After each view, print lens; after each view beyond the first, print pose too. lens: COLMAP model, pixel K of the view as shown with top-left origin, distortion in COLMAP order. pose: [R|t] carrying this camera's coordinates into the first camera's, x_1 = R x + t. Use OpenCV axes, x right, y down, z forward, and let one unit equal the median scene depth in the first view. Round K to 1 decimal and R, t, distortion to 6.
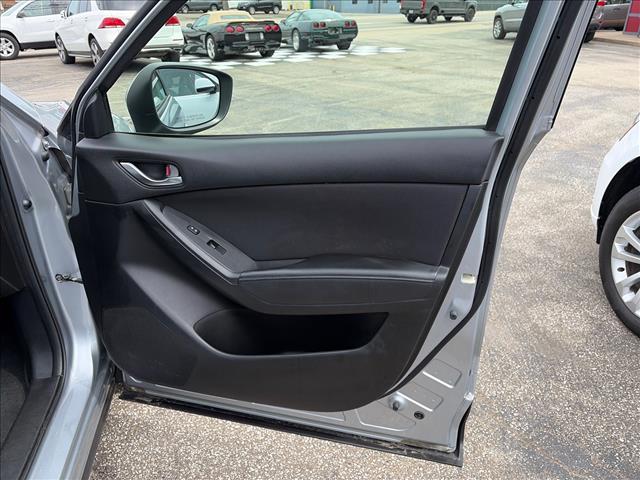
lens RADIAL K [[471.0, 0, 320.0], [0, 471.0, 240.0], [0, 0, 1]] dist [0.043796, -0.000568]
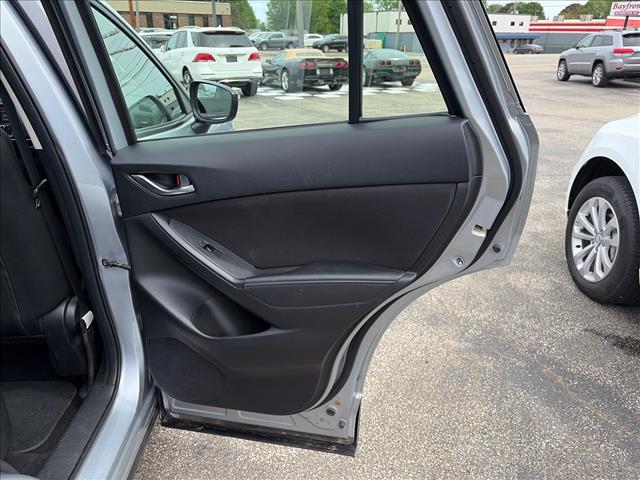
lens RADIAL K [[495.9, 0, 320.0], [0, 495.9, 240.0], [0, 0, 1]] dist [0.046011, 0.001502]
pose [[0.989650, 0.071704, -0.124300, 0.022007], [-0.081840, 0.993554, -0.078445, 0.049658], [0.117874, 0.087806, 0.989139, -0.107635]]
